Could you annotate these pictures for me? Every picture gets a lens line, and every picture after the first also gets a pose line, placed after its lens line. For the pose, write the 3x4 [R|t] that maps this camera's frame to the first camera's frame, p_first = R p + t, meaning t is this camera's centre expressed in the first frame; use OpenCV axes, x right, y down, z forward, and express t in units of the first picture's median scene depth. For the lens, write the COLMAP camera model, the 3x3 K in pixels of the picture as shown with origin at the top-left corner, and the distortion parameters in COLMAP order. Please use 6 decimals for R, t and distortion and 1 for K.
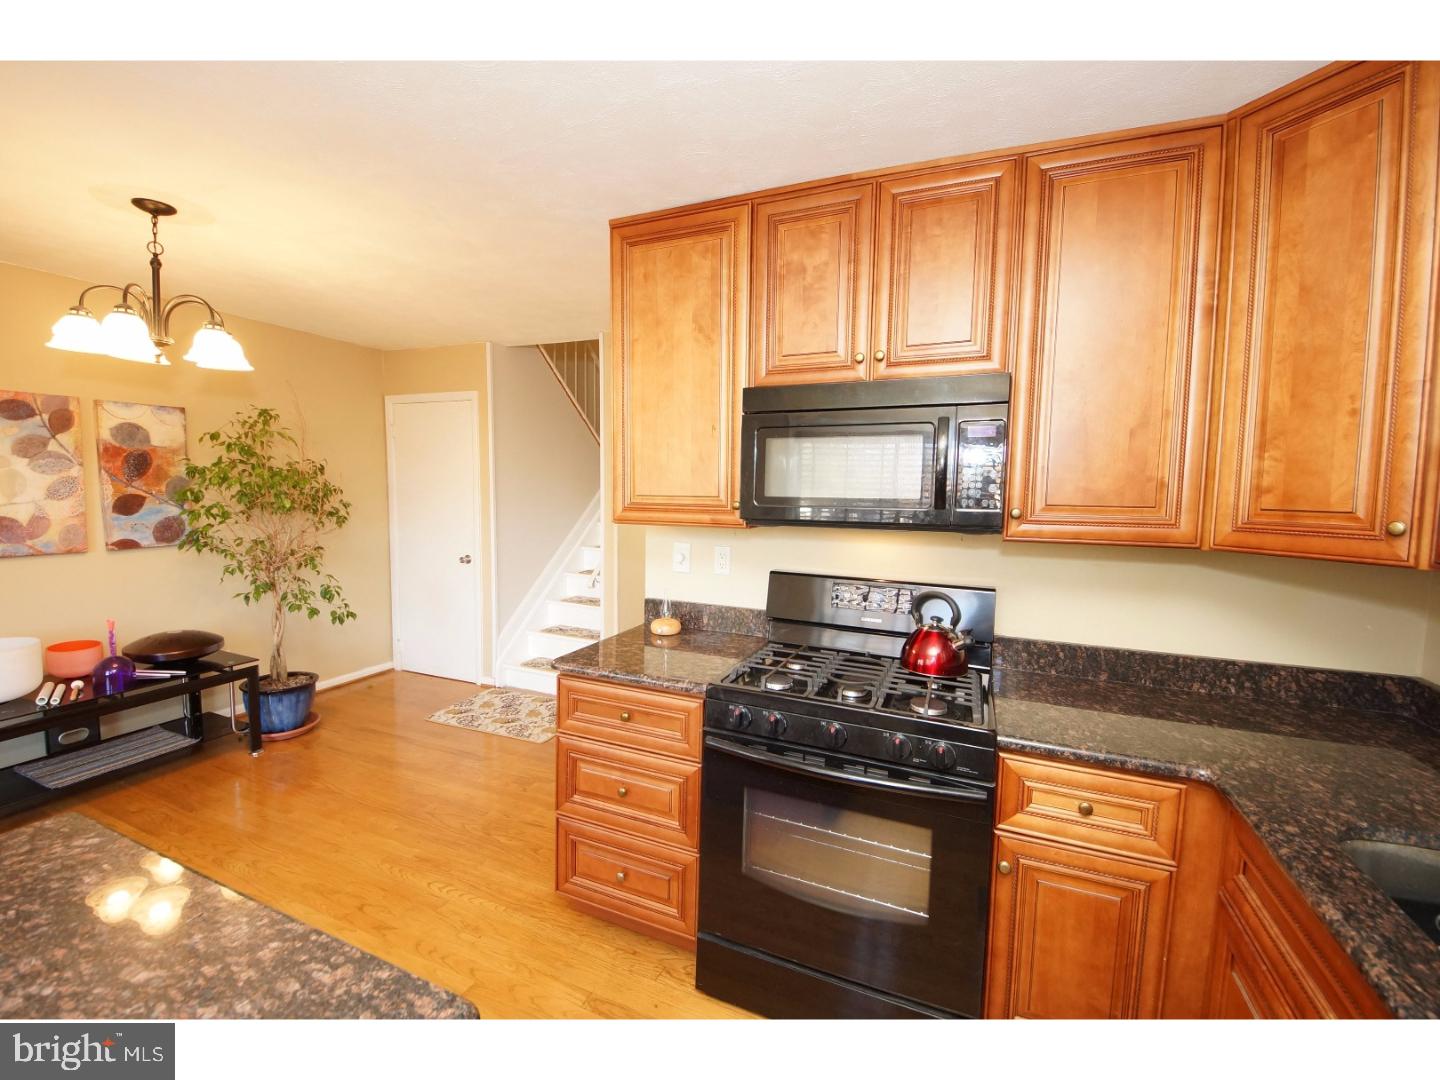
lens RADIAL K [[600.2, 0, 723.1], [0, 600.2, 537.1], [0, 0, 1]] dist [0.025034, -0.019062]
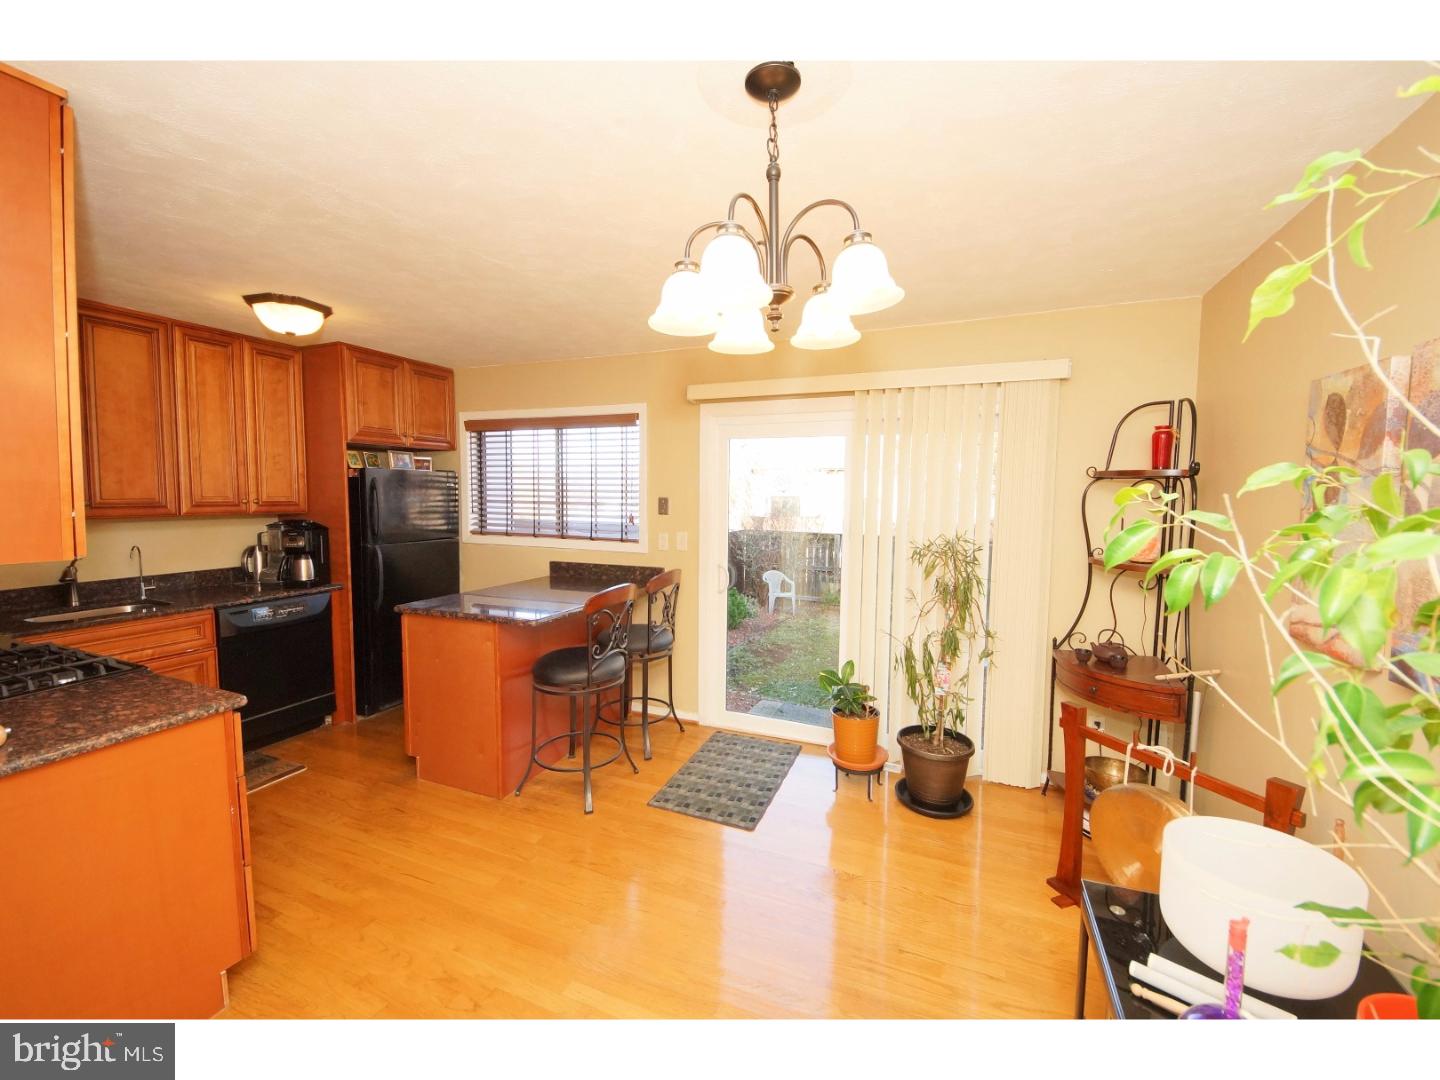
lens RADIAL K [[572.8, 0, 725.5], [0, 572.8, 535.8], [0, 0, 1]] dist [0.019120, -0.022222]
pose [[-0.999433, -0.031078, -0.012970, -0.841270], [-0.032712, 0.987429, 0.154639, -0.156995], [0.008001, 0.154976, -0.987886, 1.551049]]
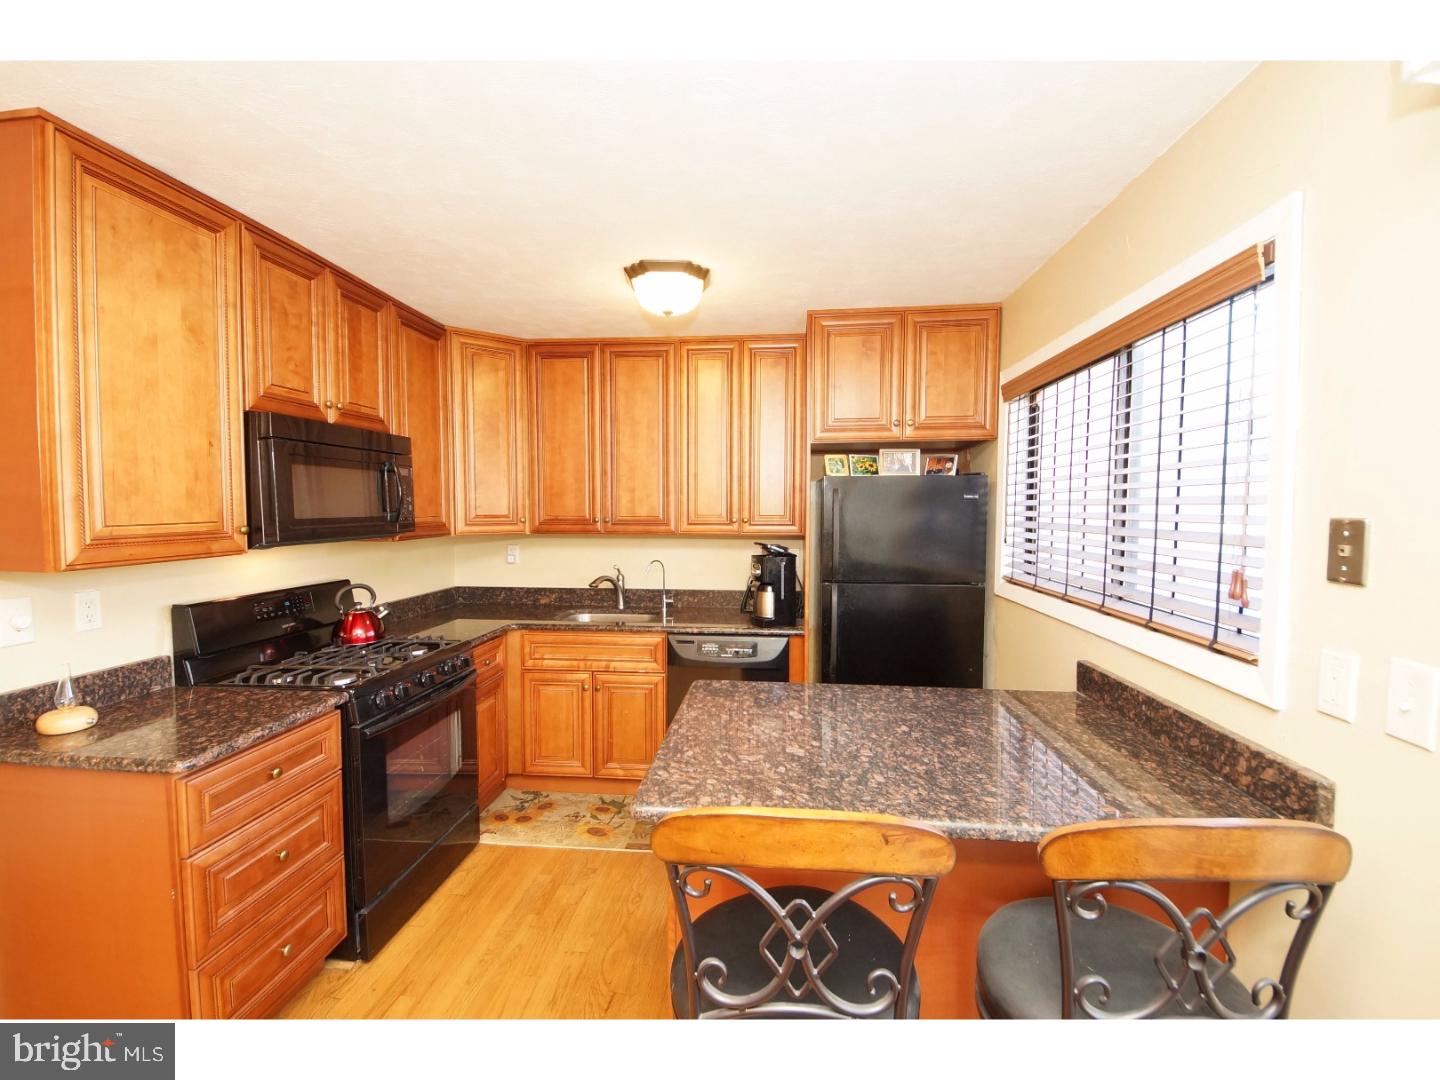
lens RADIAL K [[613.3, 0, 720.0], [0, 613.3, 540.0], [0, 0, 1]] dist [0.026048, -0.024947]
pose [[-0.291275, -0.070344, 0.954050, -0.983710], [0.071021, 0.992951, 0.094895, -0.066986], [-0.953999, 0.095398, -0.284226, 0.496426]]
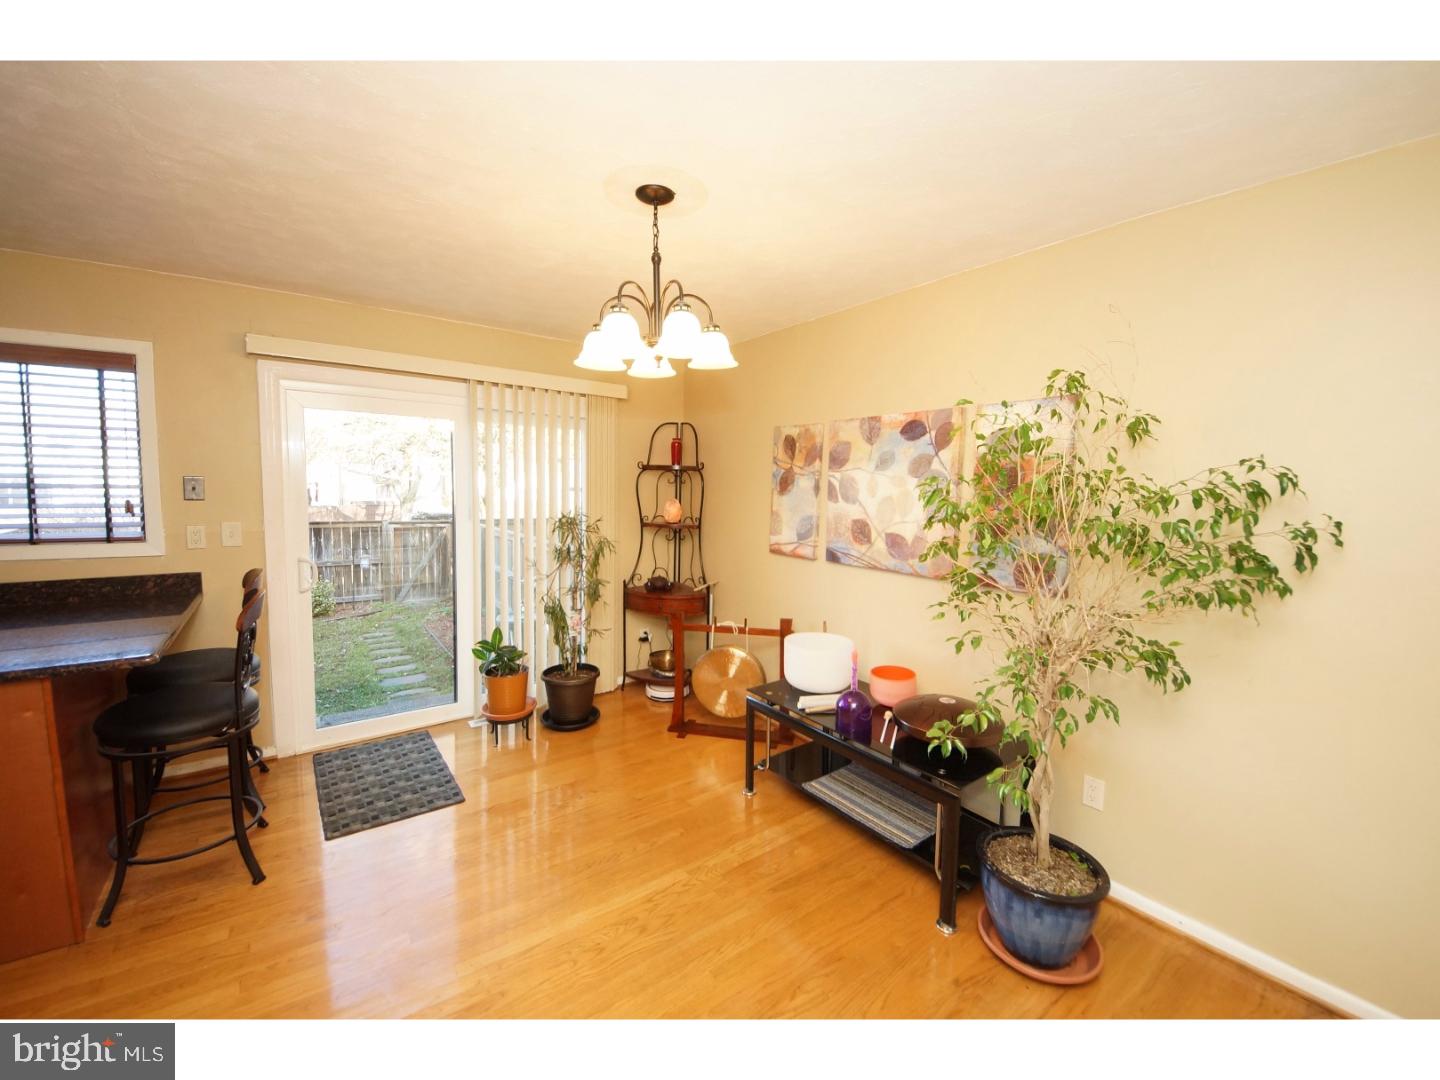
lens RADIAL K [[571.2, 0, 717.3], [0, 571.2, 536.5], [0, 0, 1]] dist [0.041087, -0.028915]
pose [[-0.516693, 0.043505, -0.855065, -0.204815], [-0.103026, 0.988292, 0.112539, -0.132765], [0.849949, 0.146242, -0.506162, 1.483948]]
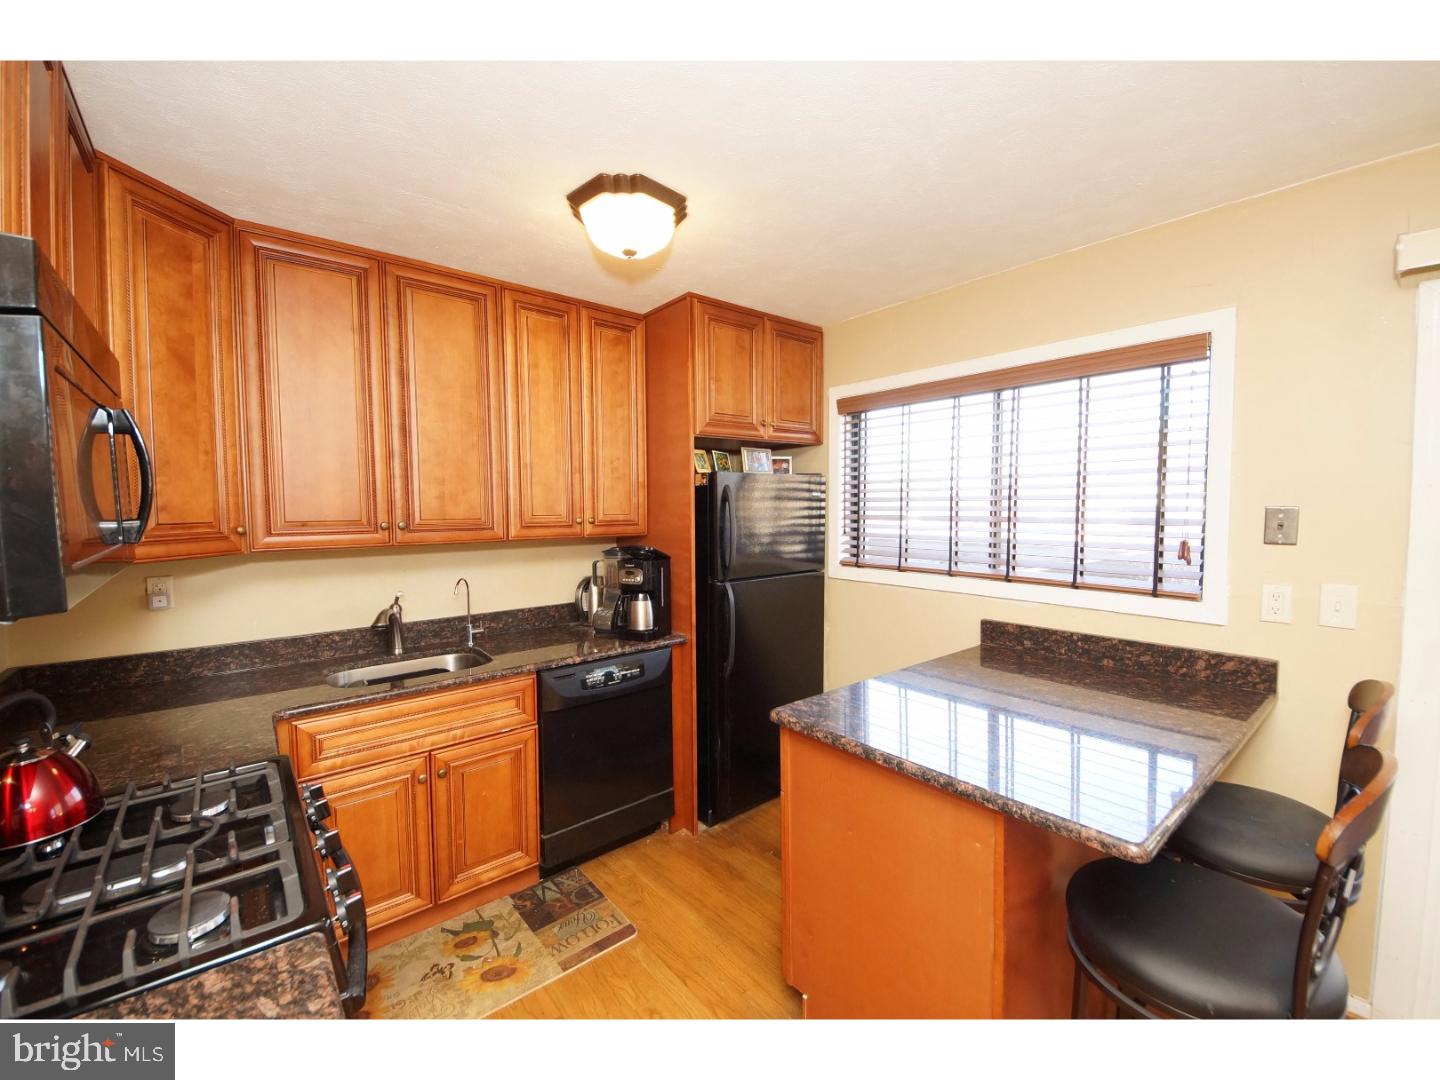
lens RADIAL K [[600.2, 0, 723.1], [0, 600.2, 537.1], [0, 0, 1]] dist [0.025034, -0.019062]
pose [[-0.881600, -0.040335, 0.470272, -0.412883], [0.026867, 0.990438, 0.135316, -0.093899], [-0.471233, 0.131929, -0.872086, 0.950164]]
